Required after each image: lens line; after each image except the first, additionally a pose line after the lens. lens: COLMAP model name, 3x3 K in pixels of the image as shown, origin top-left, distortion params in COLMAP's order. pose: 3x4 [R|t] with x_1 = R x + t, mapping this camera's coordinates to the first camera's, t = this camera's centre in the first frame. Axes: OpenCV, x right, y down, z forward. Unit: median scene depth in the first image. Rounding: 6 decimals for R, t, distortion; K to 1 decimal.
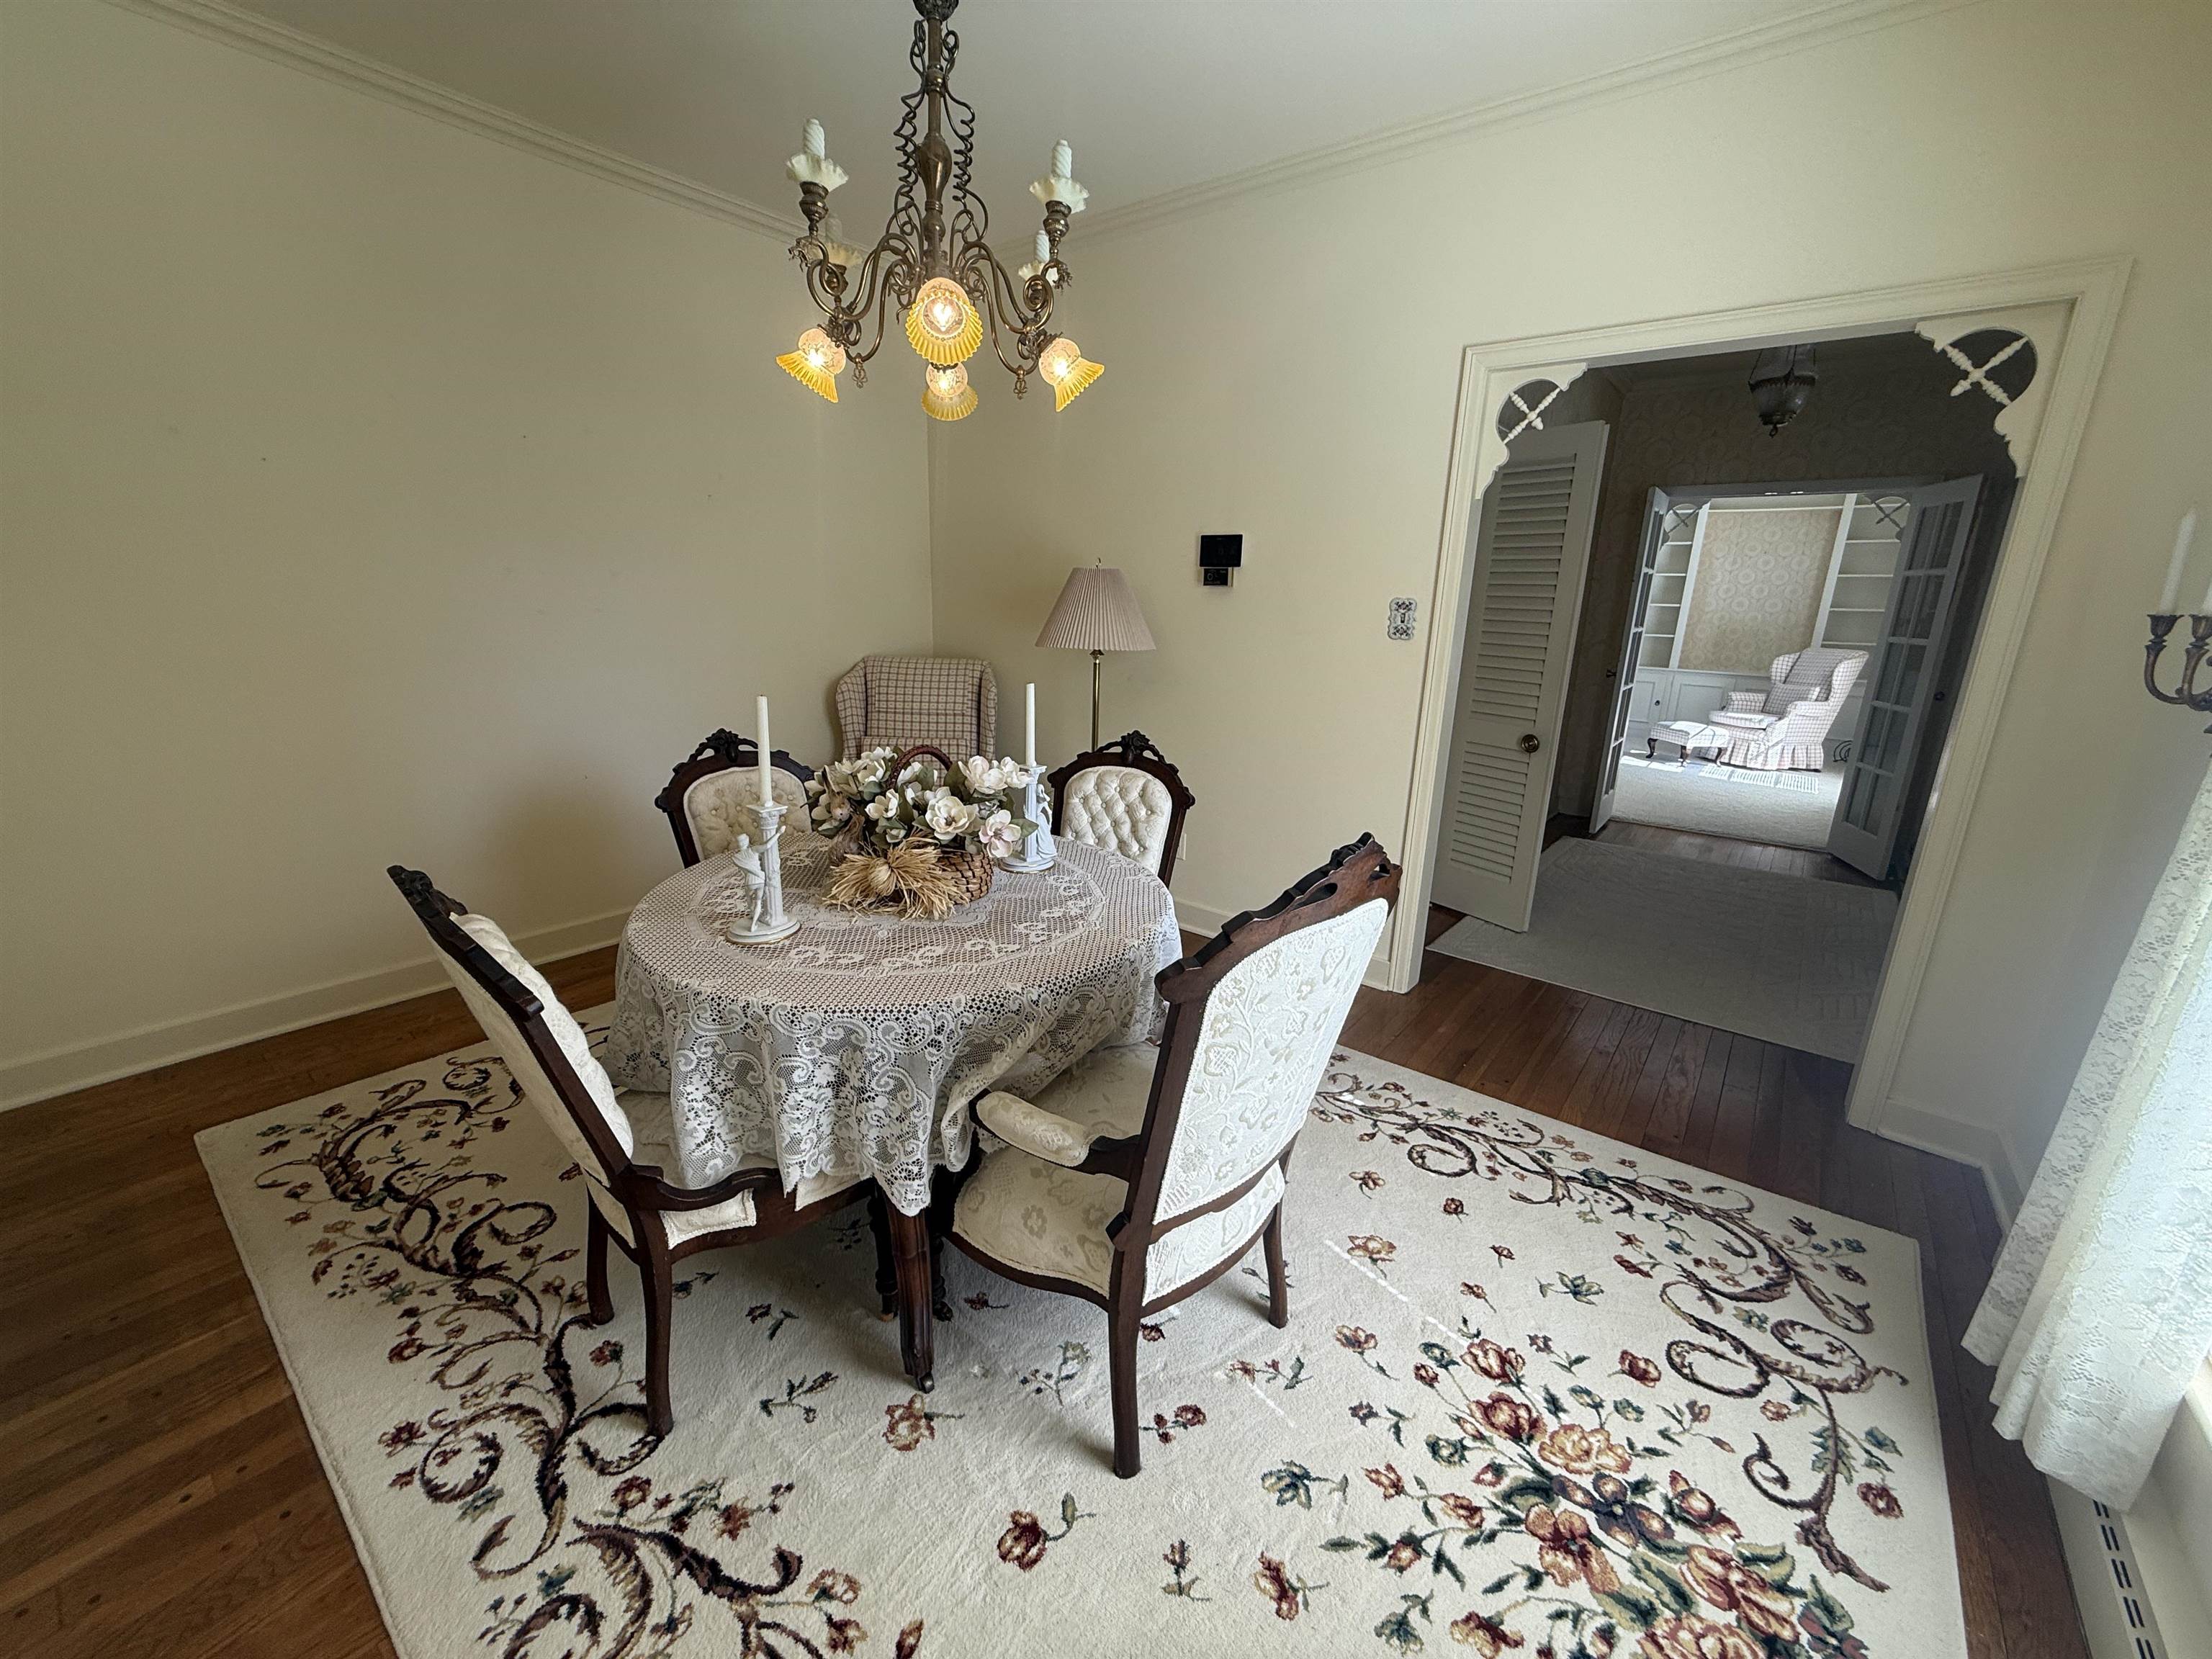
lens RADIAL K [[882.2, 0, 1099.4], [0, 882.2, 826.4], [0, 0, 1]] dist [-0.002595, 0.001441]
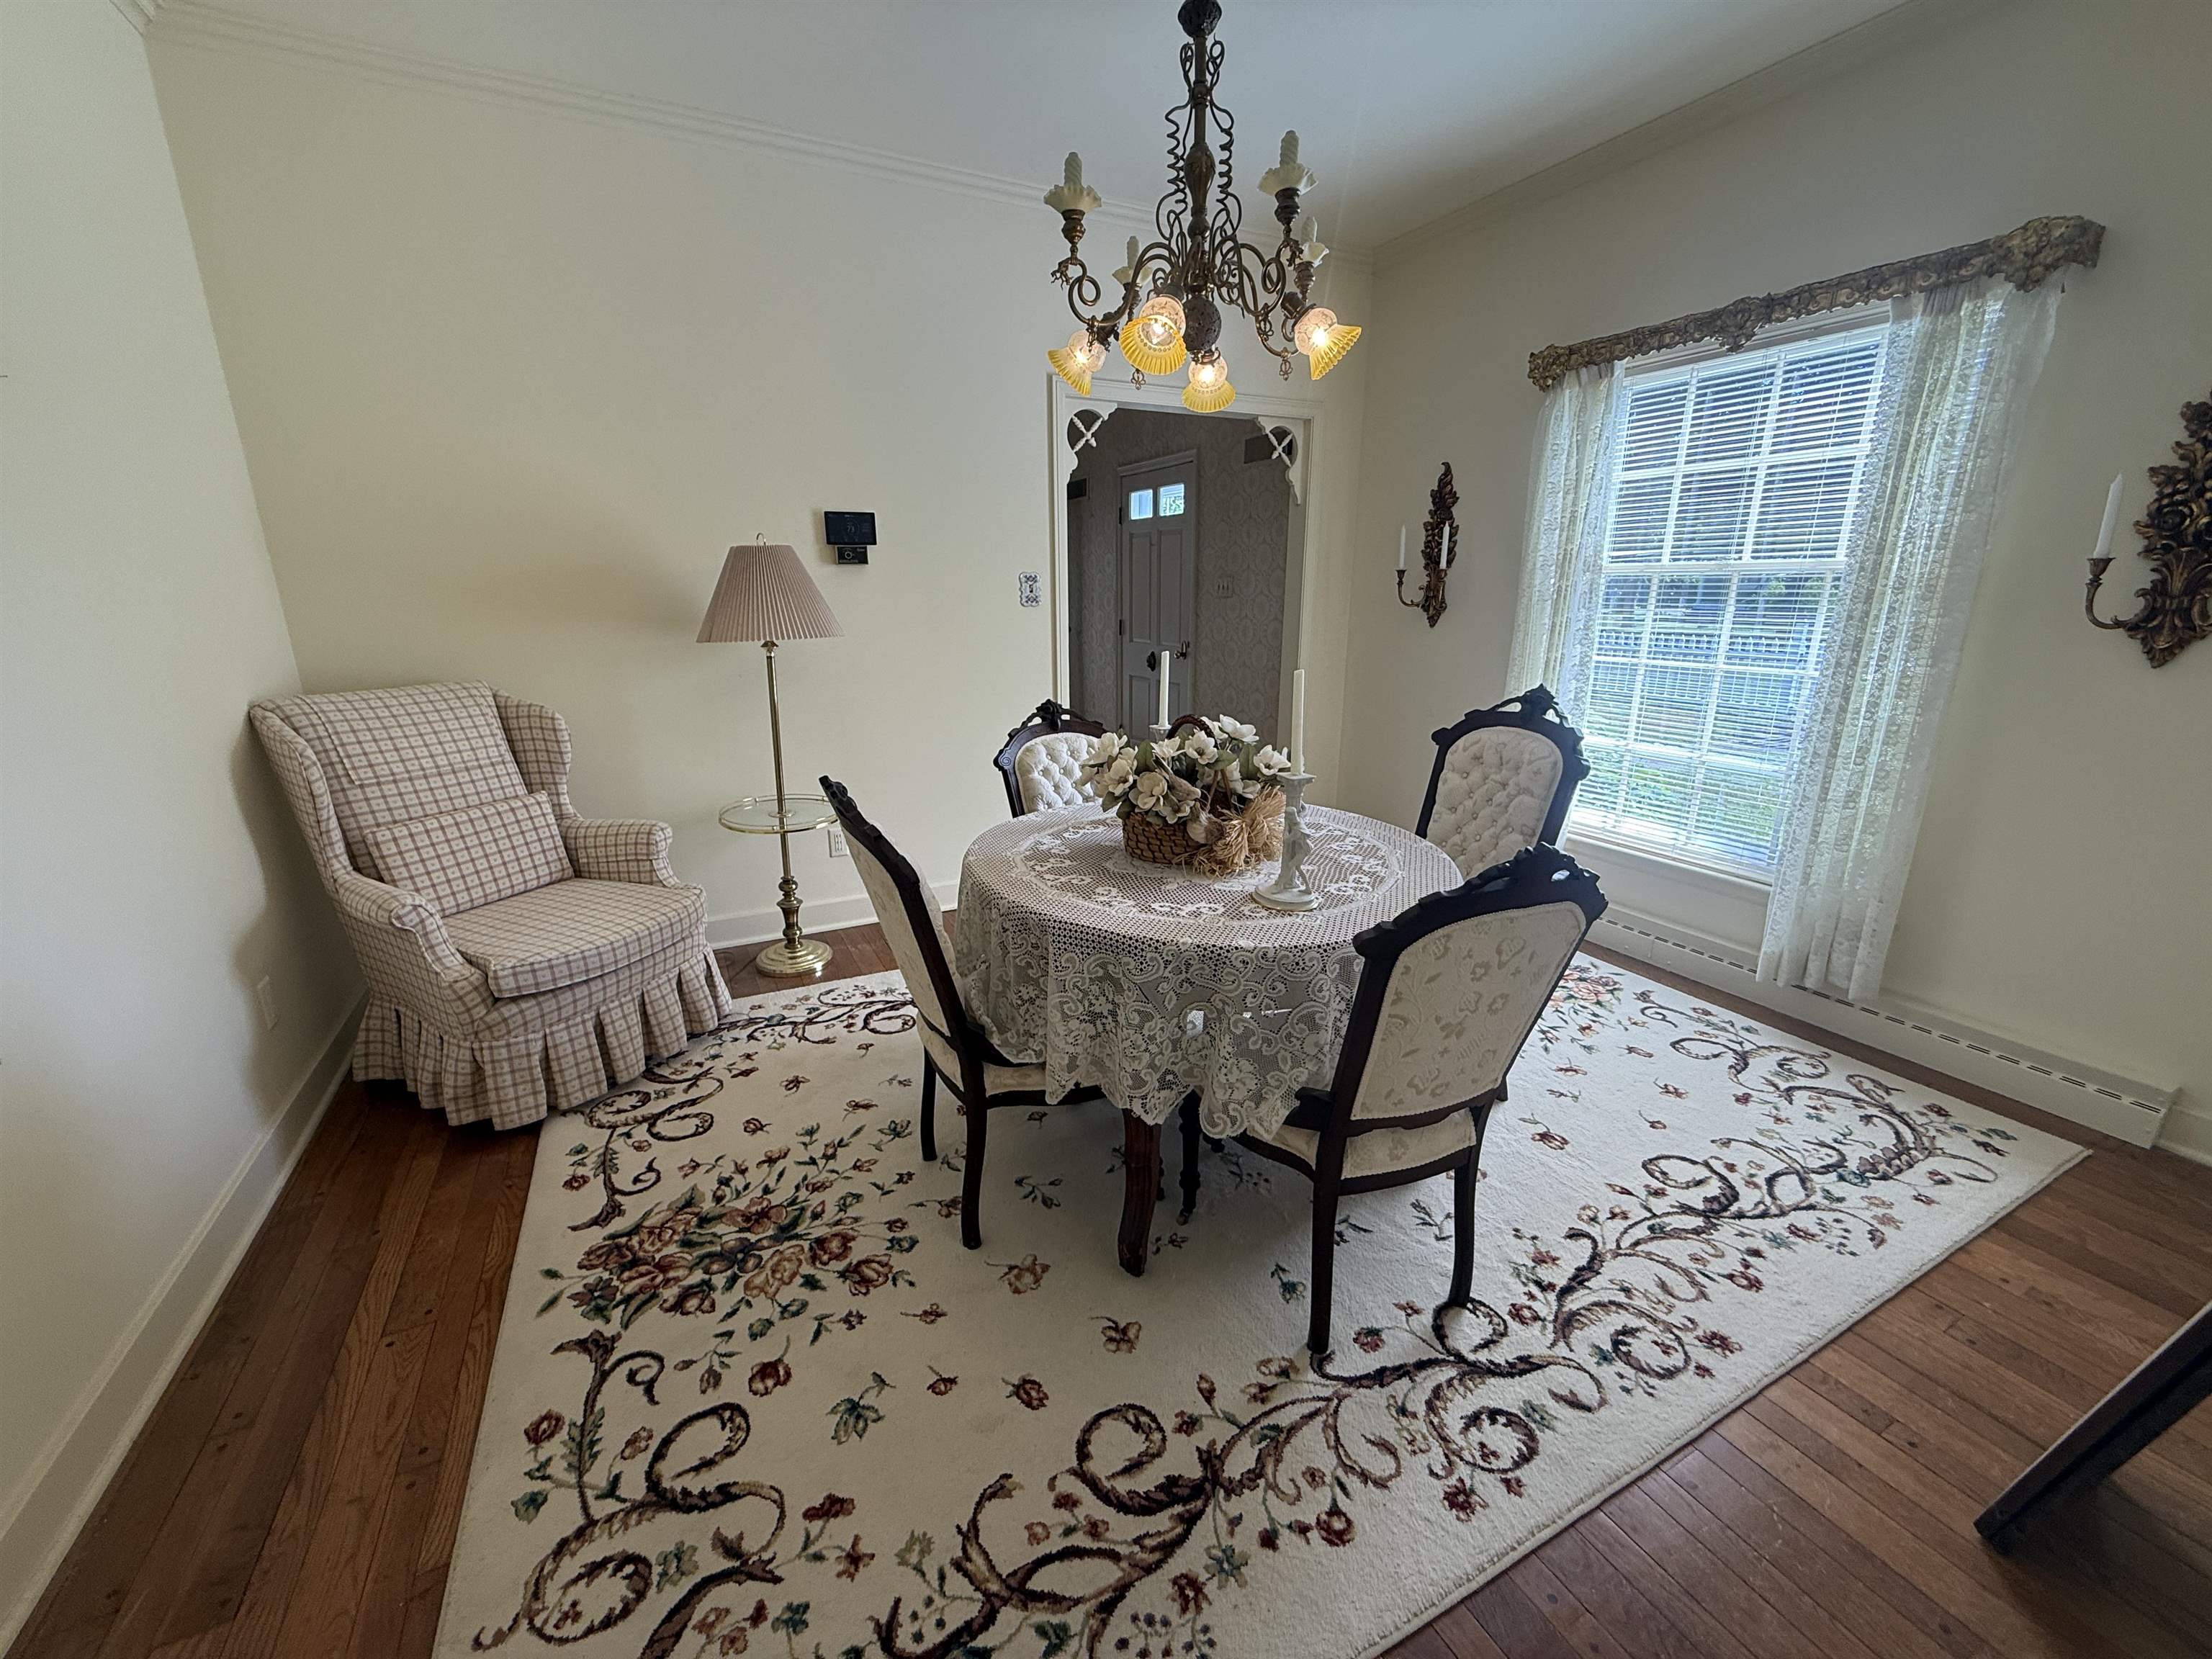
lens RADIAL K [[882.2, 0, 1098.9], [0, 882.2, 827.7], [0, 0, 1]] dist [-0.002595, 0.001441]
pose [[0.415824, -0.271607, 0.867940, -1.606705], [0.250606, 0.951634, 0.177734, -0.238761], [-0.874235, 0.143605, 0.463778, 0.832053]]
